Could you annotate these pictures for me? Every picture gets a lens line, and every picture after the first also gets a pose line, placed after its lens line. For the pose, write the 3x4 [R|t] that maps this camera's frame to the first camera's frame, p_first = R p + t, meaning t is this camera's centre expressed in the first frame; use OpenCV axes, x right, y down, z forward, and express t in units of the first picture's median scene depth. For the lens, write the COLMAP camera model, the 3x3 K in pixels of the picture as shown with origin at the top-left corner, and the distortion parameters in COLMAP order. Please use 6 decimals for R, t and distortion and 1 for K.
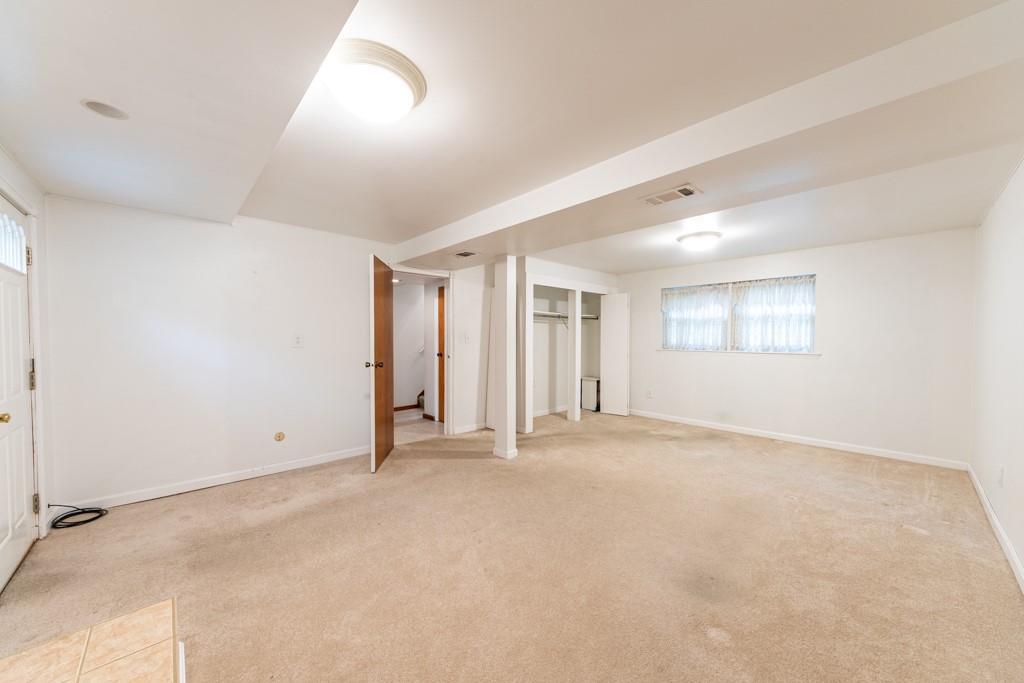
lens RADIAL K [[367.3, 0, 509.3], [0, 367.3, 347.4], [0, 0, 1]] dist [0.015946, -0.009414]
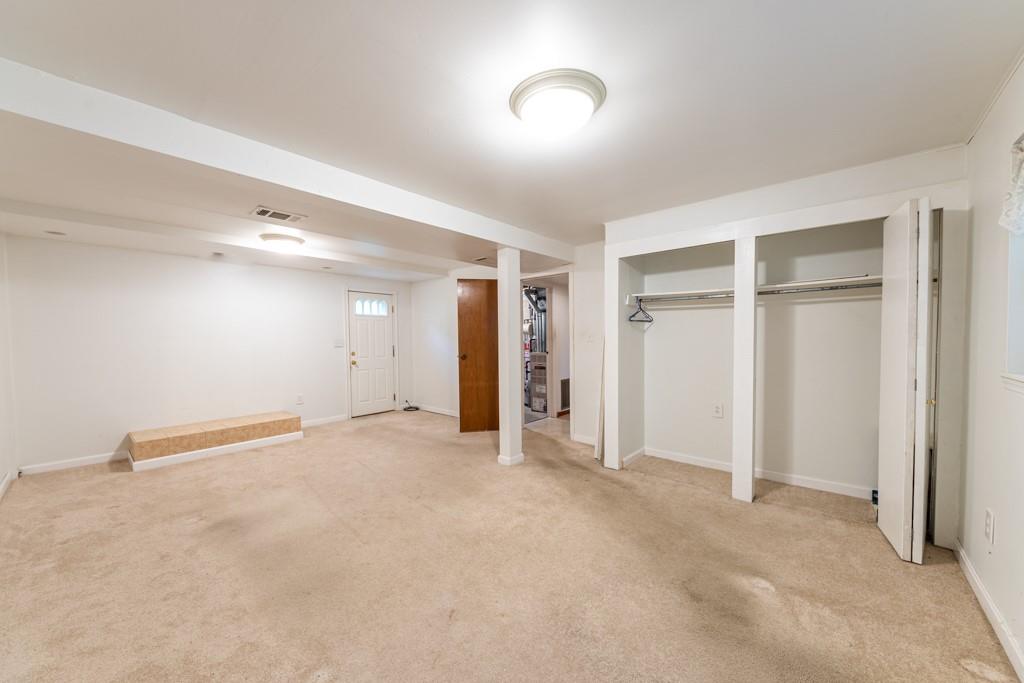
lens RADIAL K [[367.3, 0, 509.3], [0, 367.3, 347.4], [0, 0, 1]] dist [0.015946, -0.009414]
pose [[0.108787, 0.017157, -0.993917, 0.723836], [-0.022470, 0.999638, 0.014796, -0.008321], [0.993811, 0.020724, 0.109133, 0.704050]]
